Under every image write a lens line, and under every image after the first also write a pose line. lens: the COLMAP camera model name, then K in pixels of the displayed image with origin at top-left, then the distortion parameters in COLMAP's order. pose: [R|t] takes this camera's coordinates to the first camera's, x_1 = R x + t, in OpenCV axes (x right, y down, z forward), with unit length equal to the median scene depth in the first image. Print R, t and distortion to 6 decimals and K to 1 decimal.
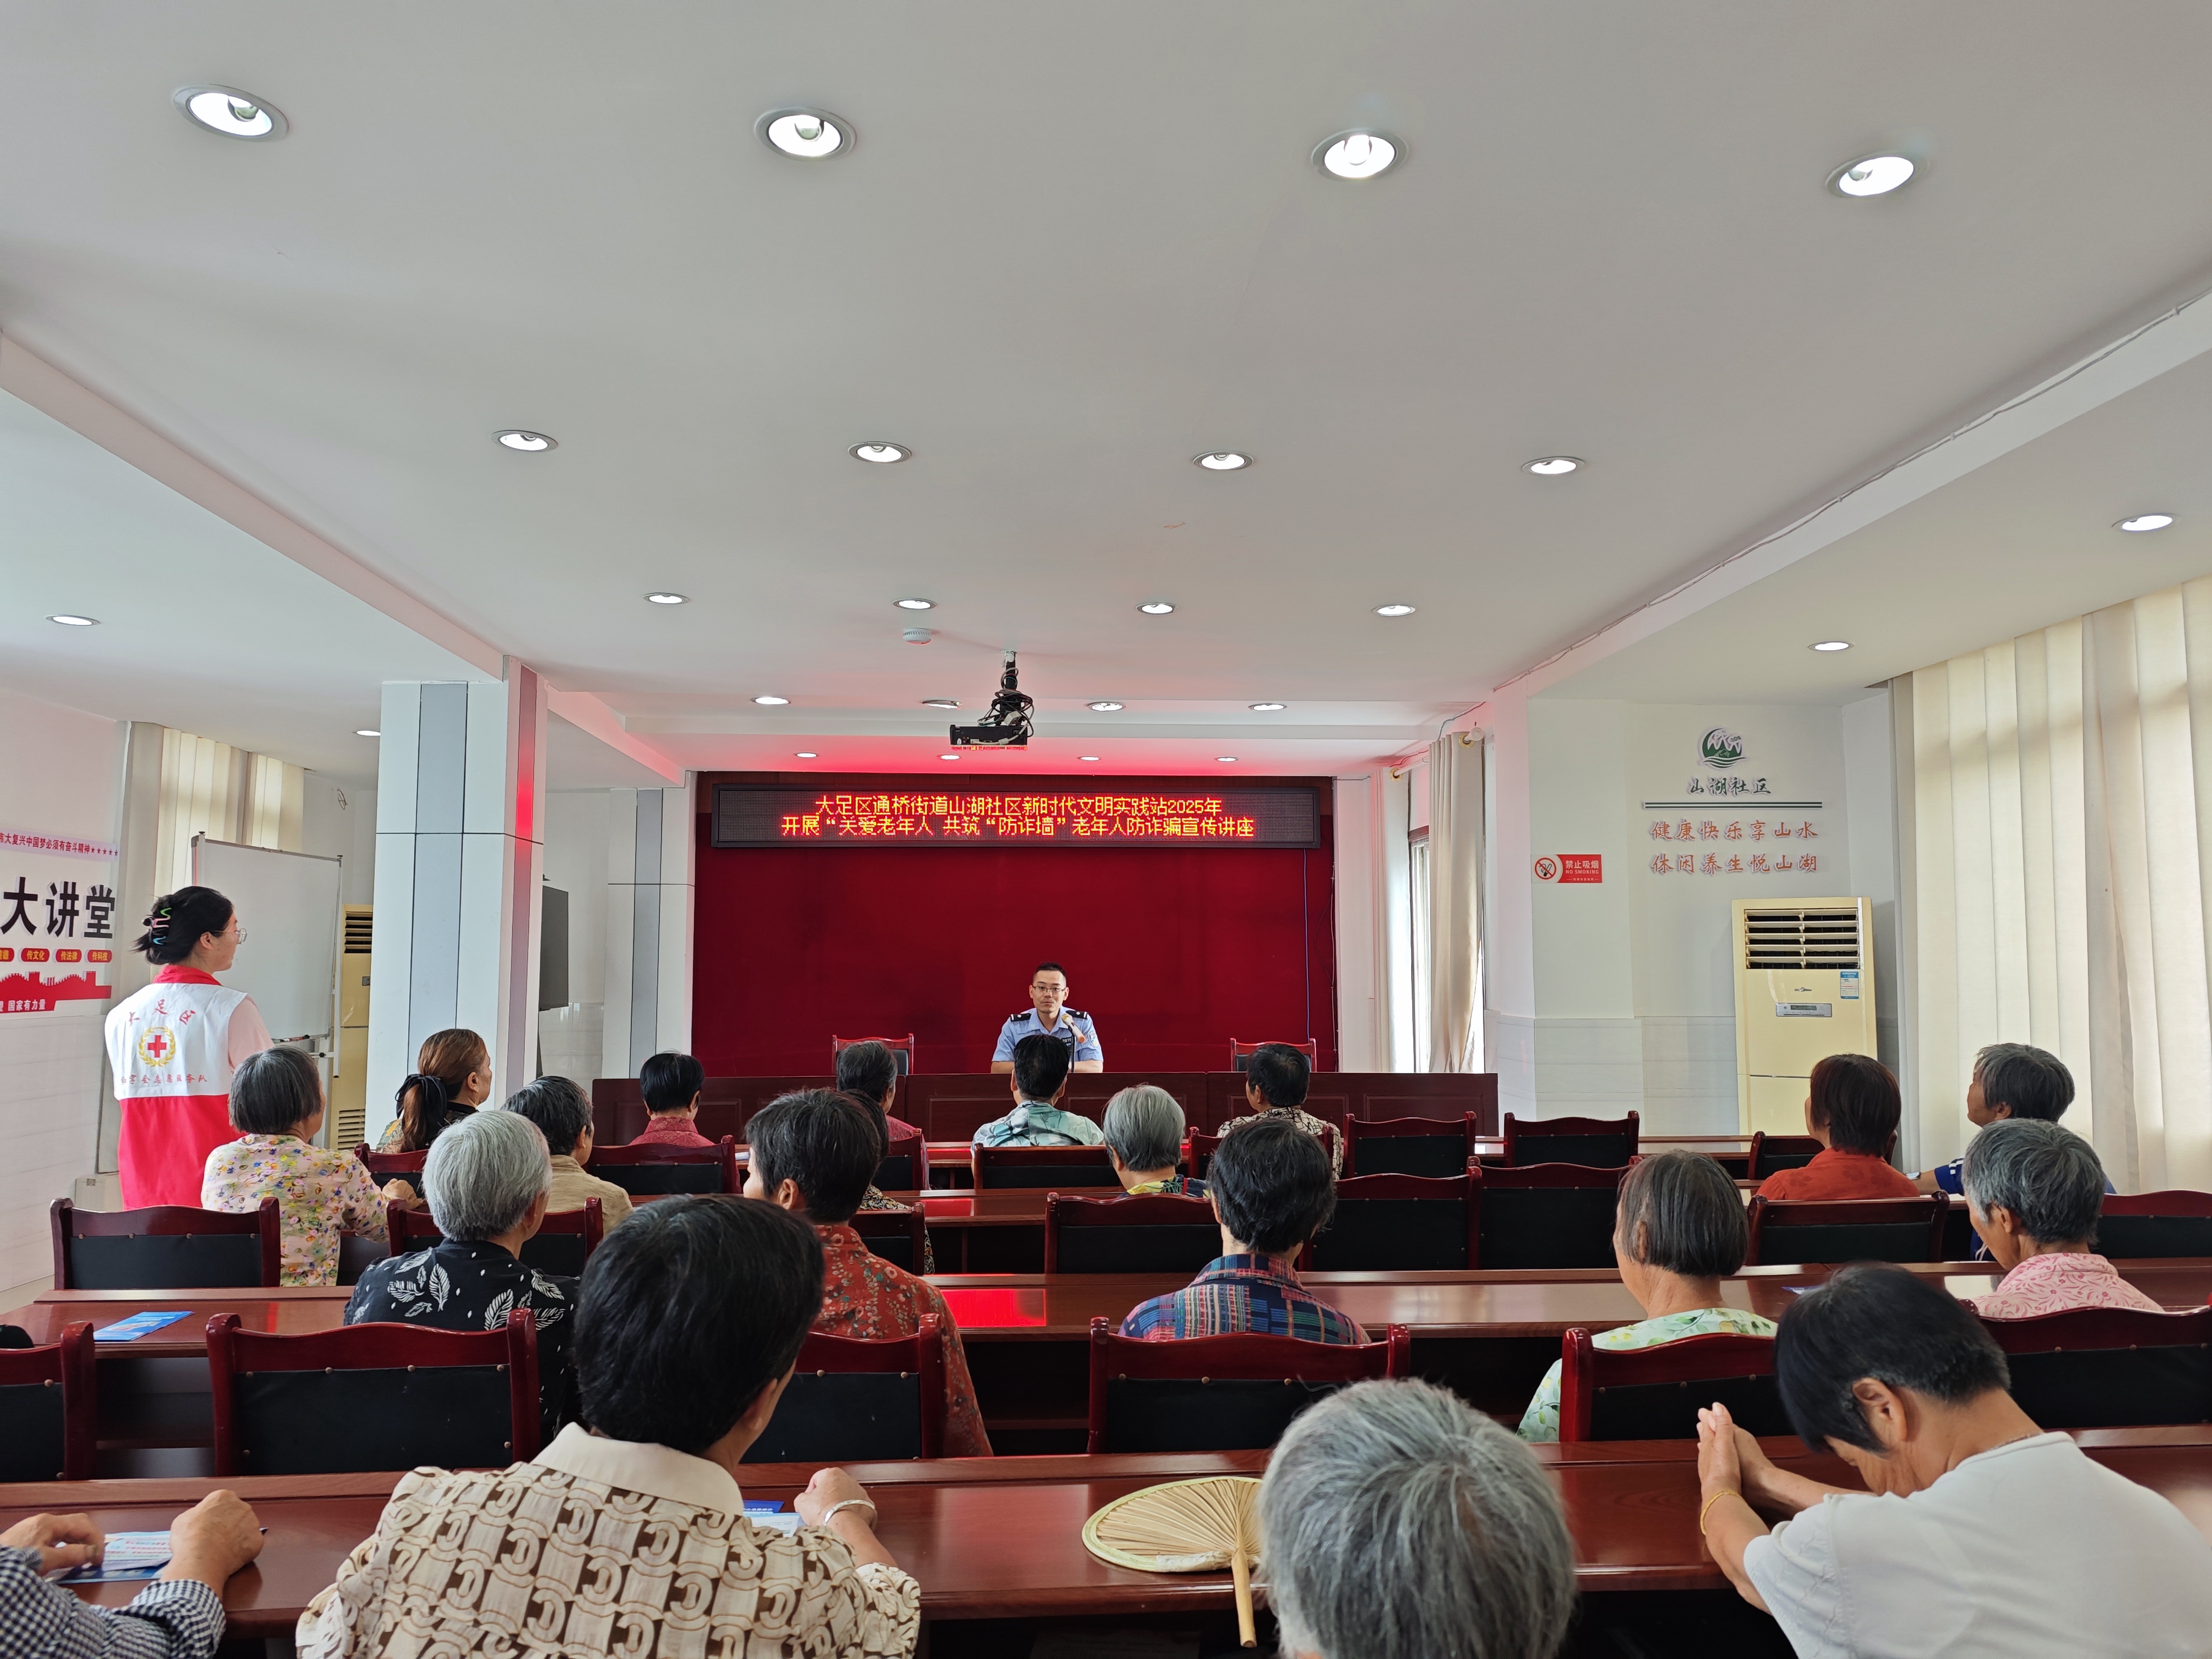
lens RADIAL K [[1547.6, 0, 1106.0], [0, 1547.6, 829.5], [0, 0, 1]] dist [0.016705, -0.001569]
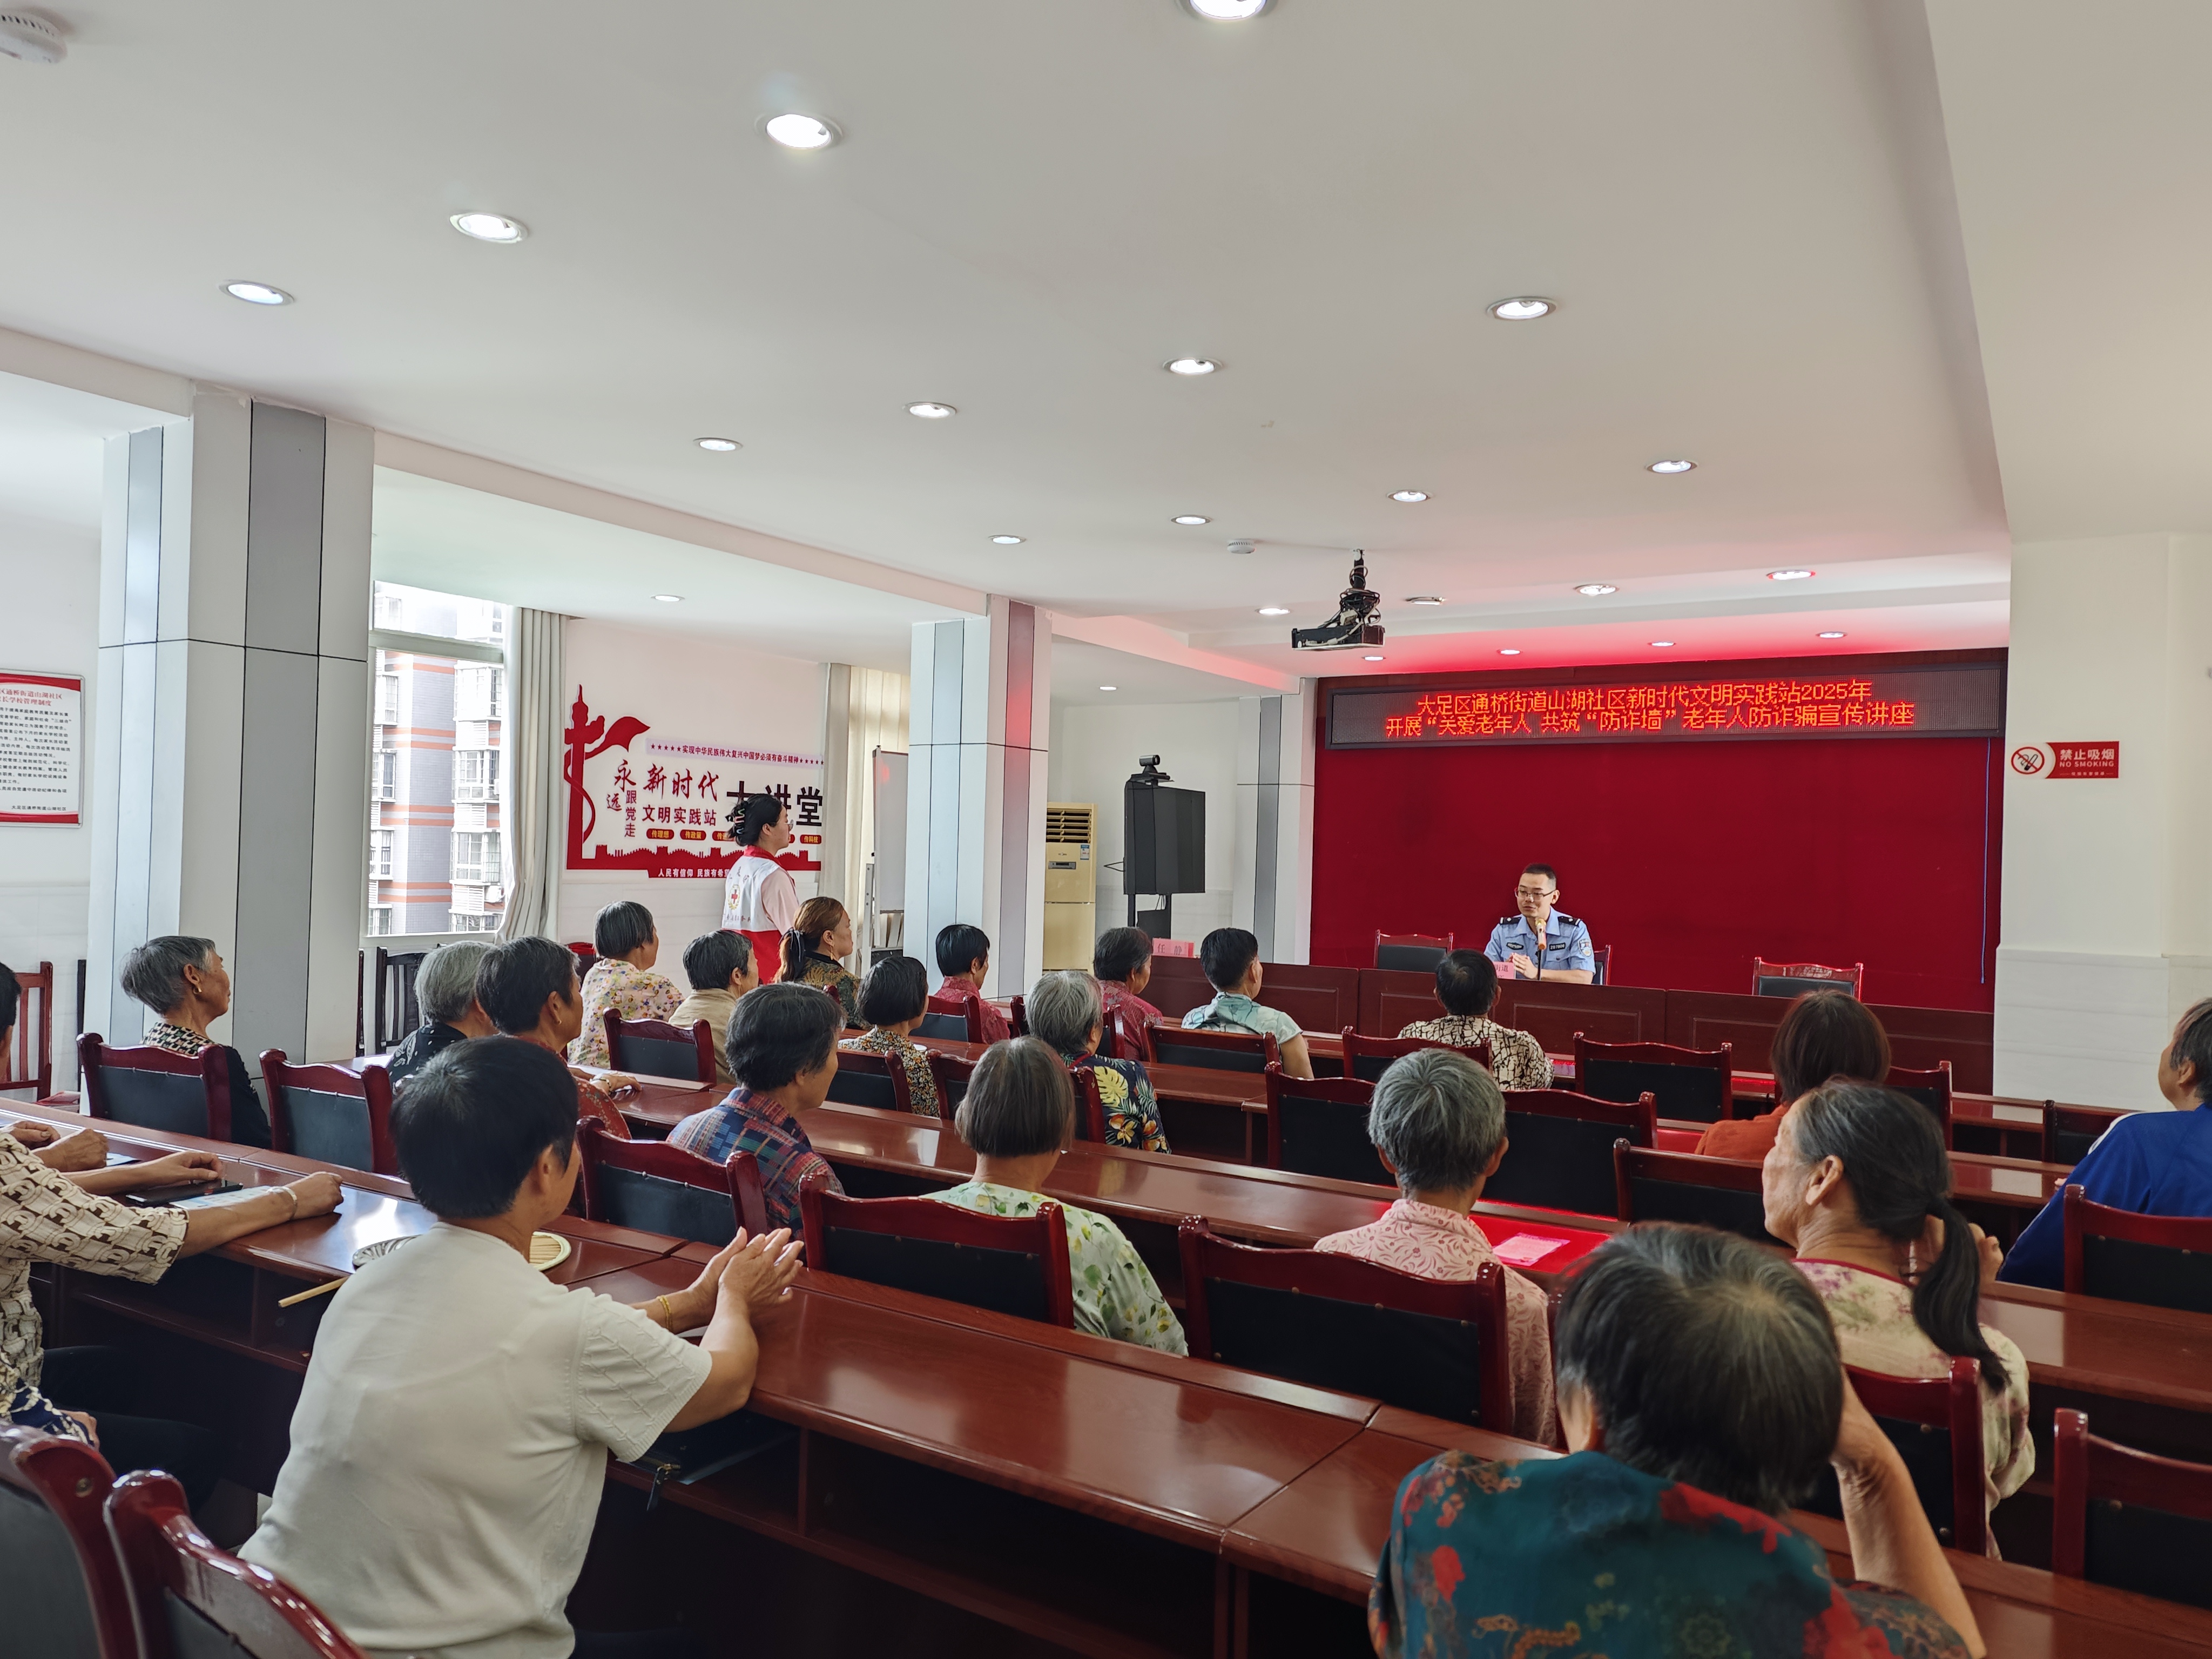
lens RADIAL K [[1547.6, 0, 1106.0], [0, 1547.6, 829.5], [0, 0, 1]] dist [0.016705, -0.001569]
pose [[0.792787, 0.014078, -0.609336, 0.373779], [0.025658, 0.998076, 0.056442, 0.003695], [0.608958, -0.060381, 0.790901, 0.095457]]
